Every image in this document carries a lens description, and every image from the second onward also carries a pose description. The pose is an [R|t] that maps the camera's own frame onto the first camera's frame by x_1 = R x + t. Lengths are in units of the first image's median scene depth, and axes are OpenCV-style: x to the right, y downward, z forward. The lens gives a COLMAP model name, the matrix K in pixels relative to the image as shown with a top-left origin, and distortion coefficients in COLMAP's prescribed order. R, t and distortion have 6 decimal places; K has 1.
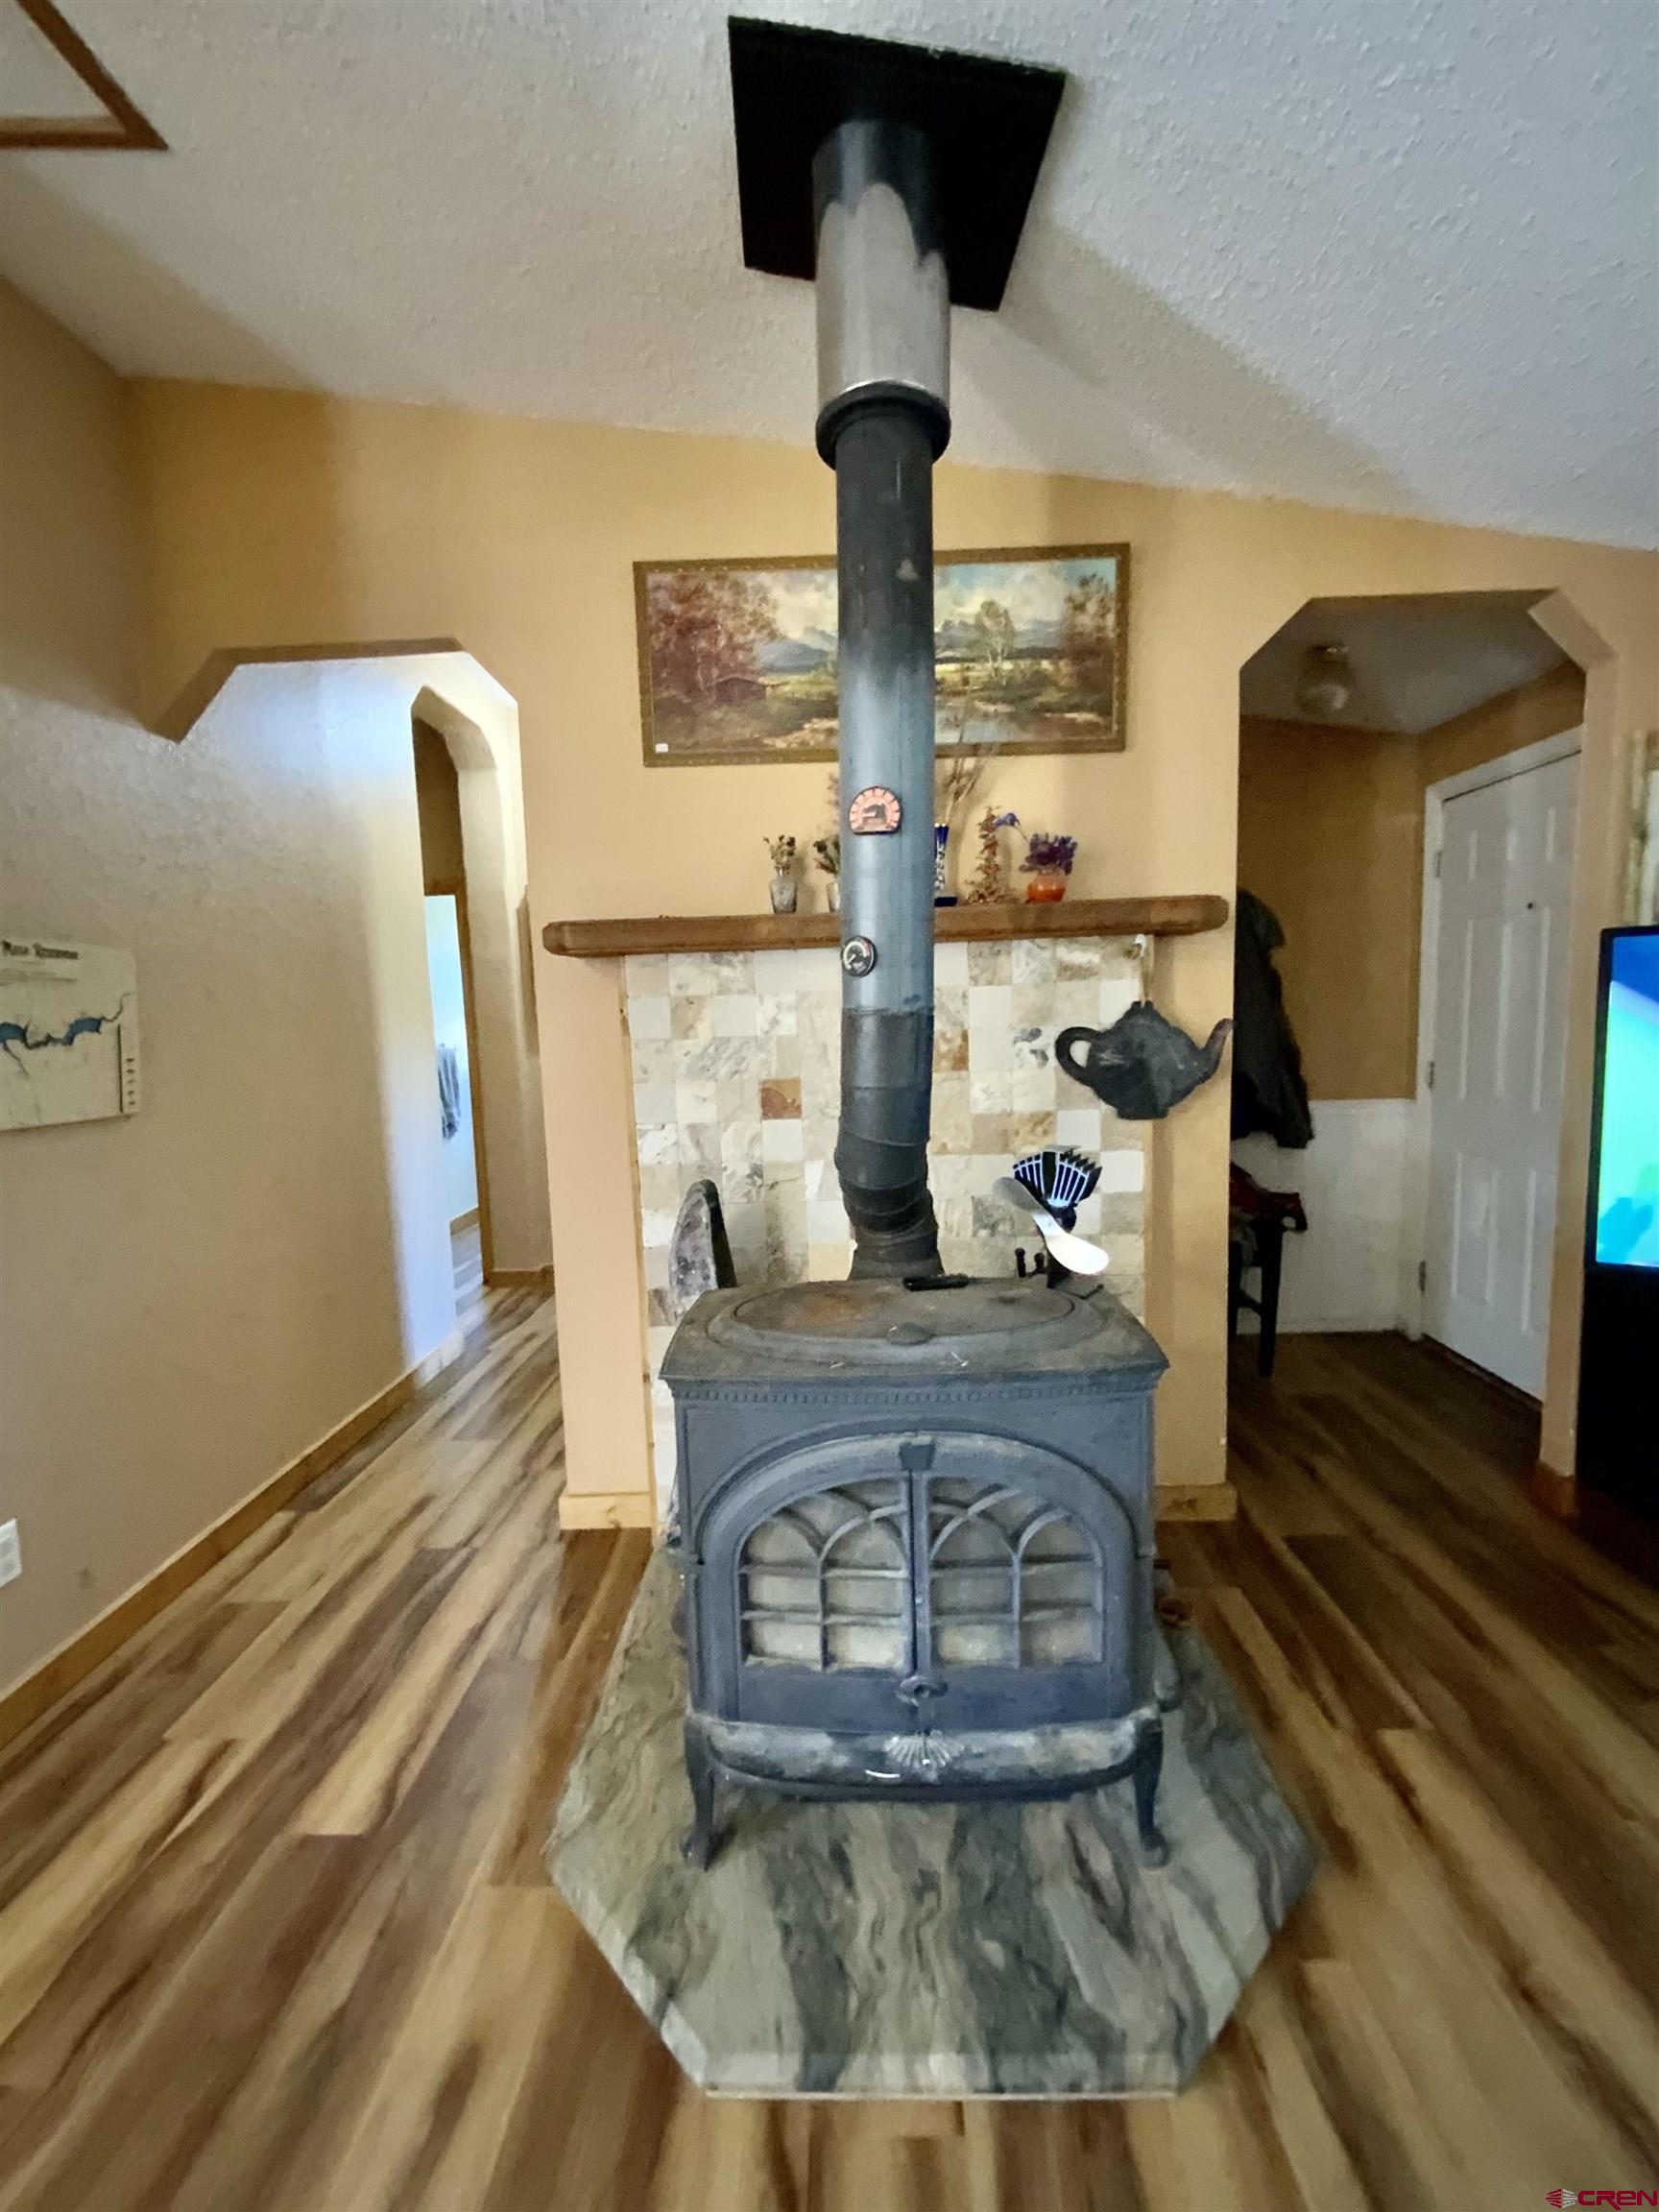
lens RADIAL K [[908.5, 0, 839.0], [0, 908.5, 1107.5], [0, 0, 1]] dist [0.004797, 0.000915]
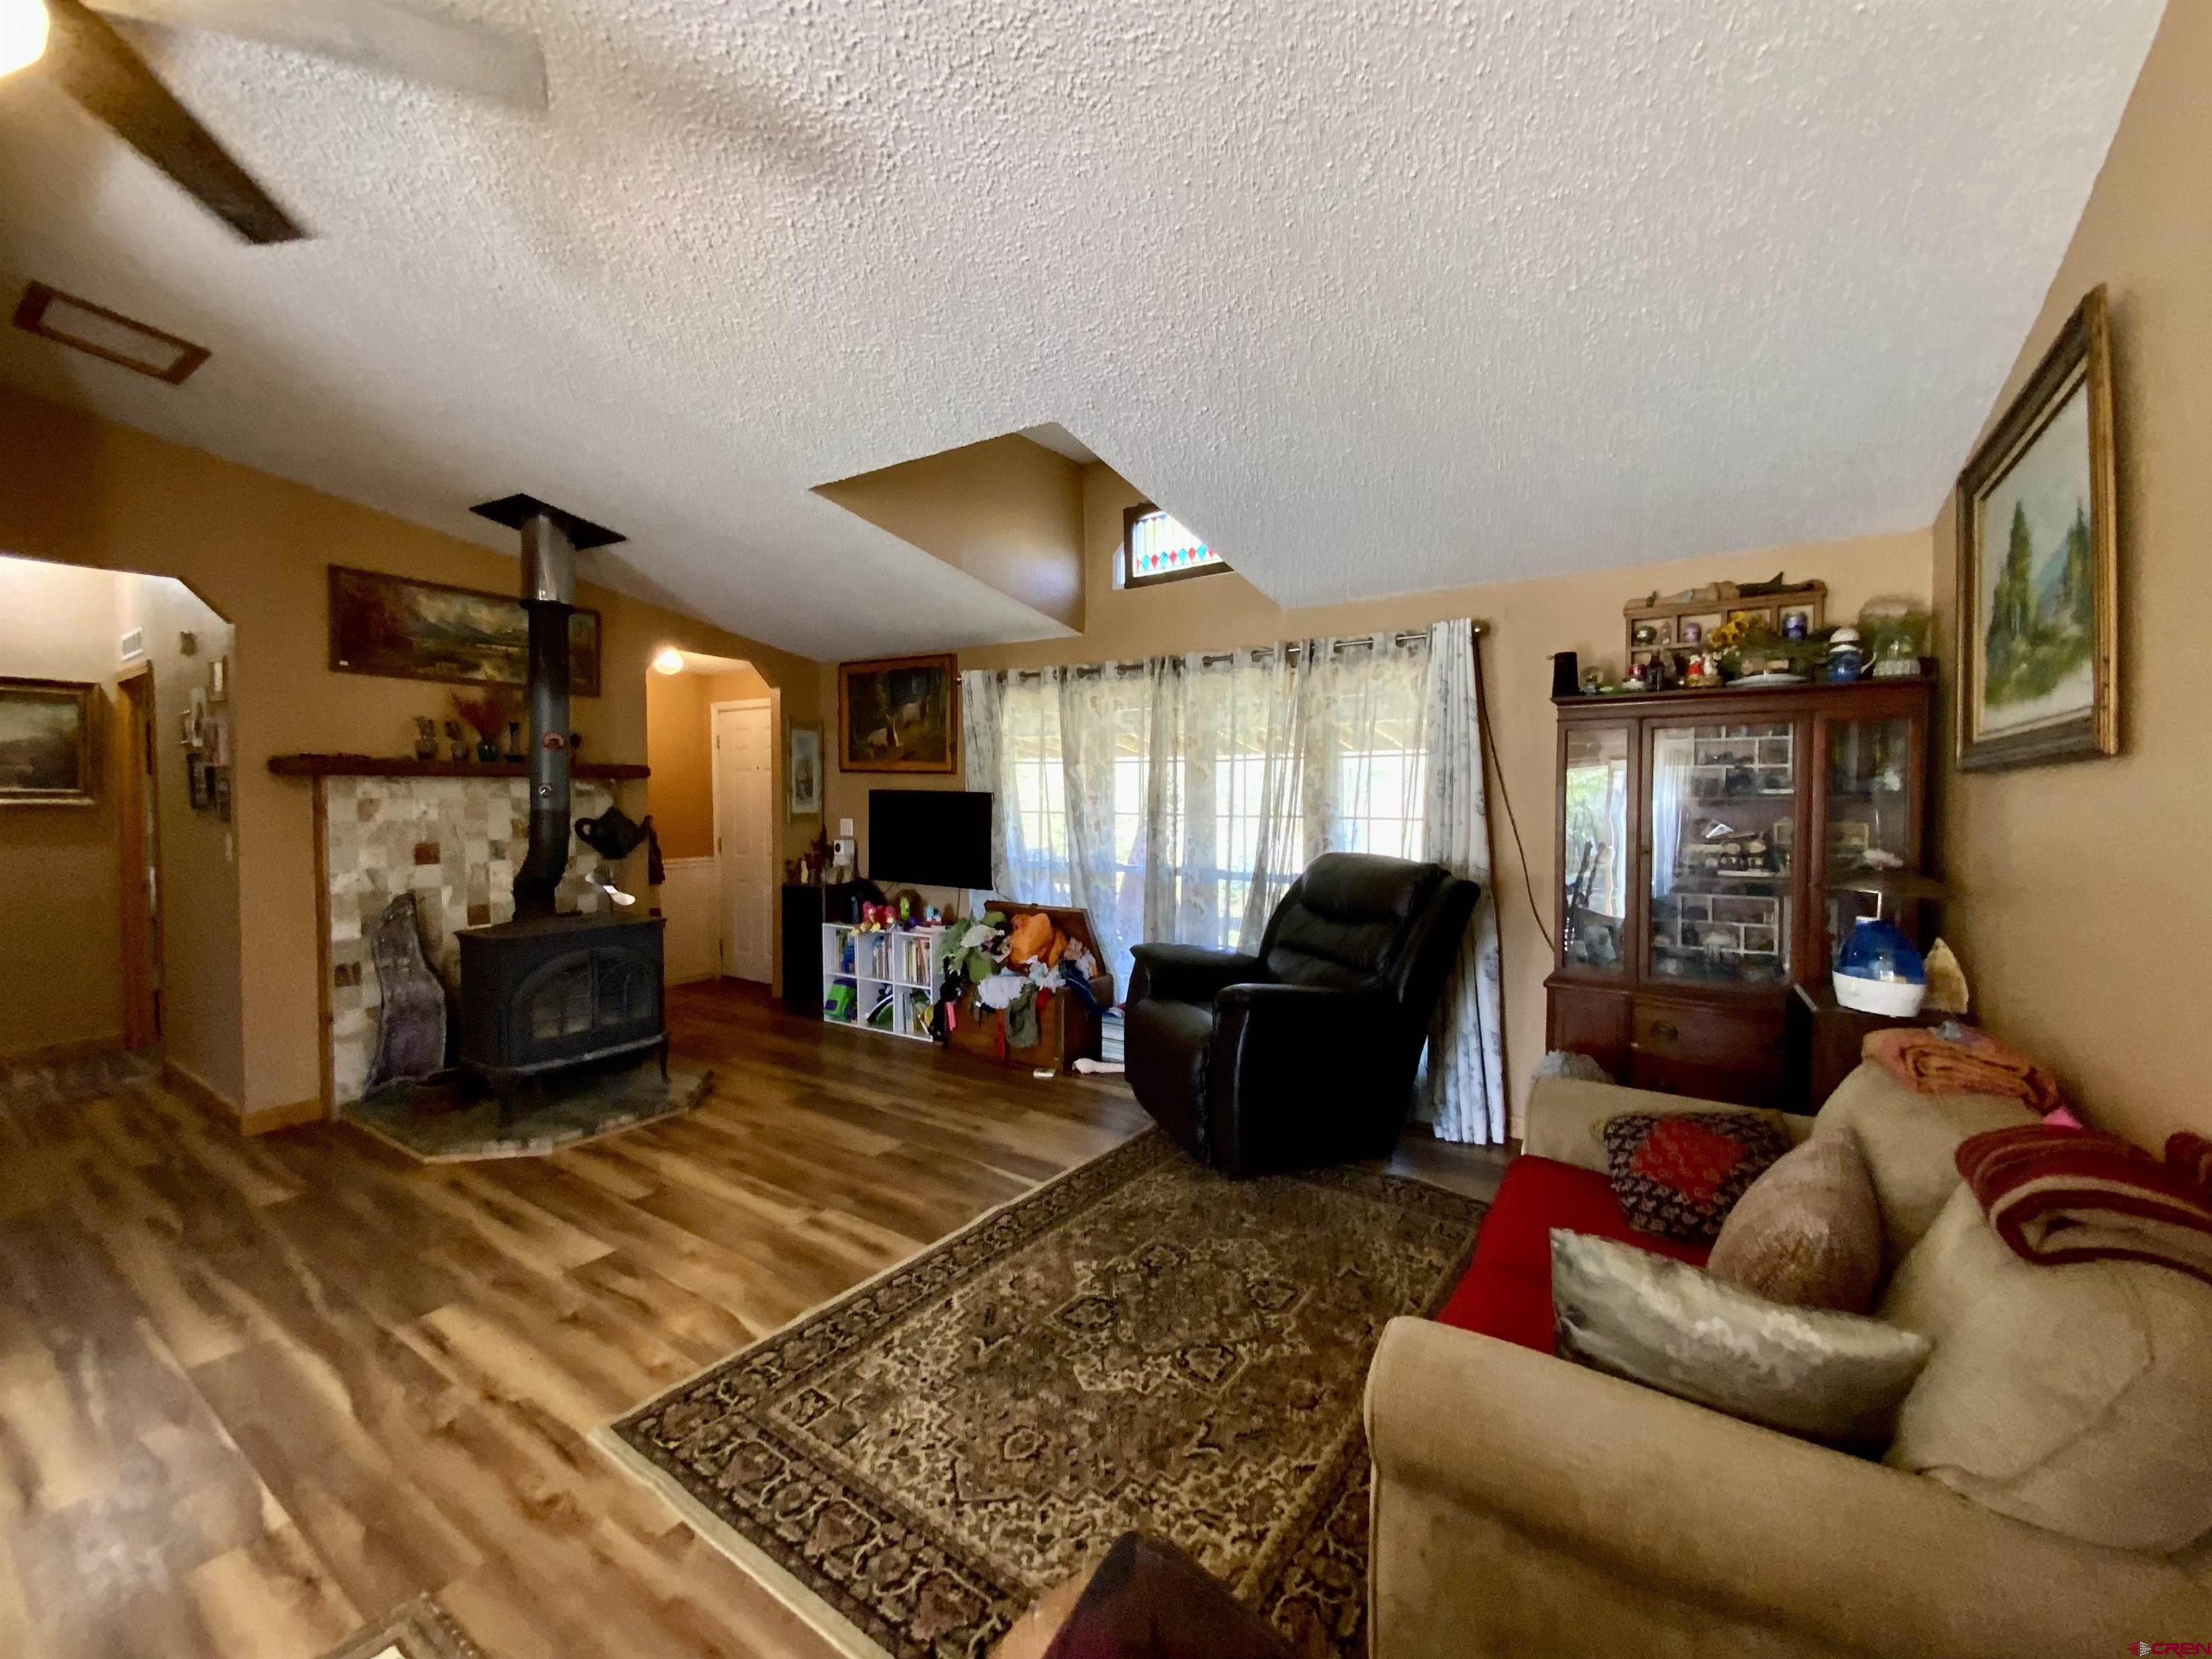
lens RADIAL K [[908.5, 0, 1105.7], [0, 908.5, 822.4], [0, 0, 1]] dist [0.004797, 0.000915]
pose [[0.528582, 0.006083, 0.848860, -0.947809], [0.075257, 0.995701, -0.053997, 0.137431], [-0.845540, 0.092425, 0.525852, -1.238628]]
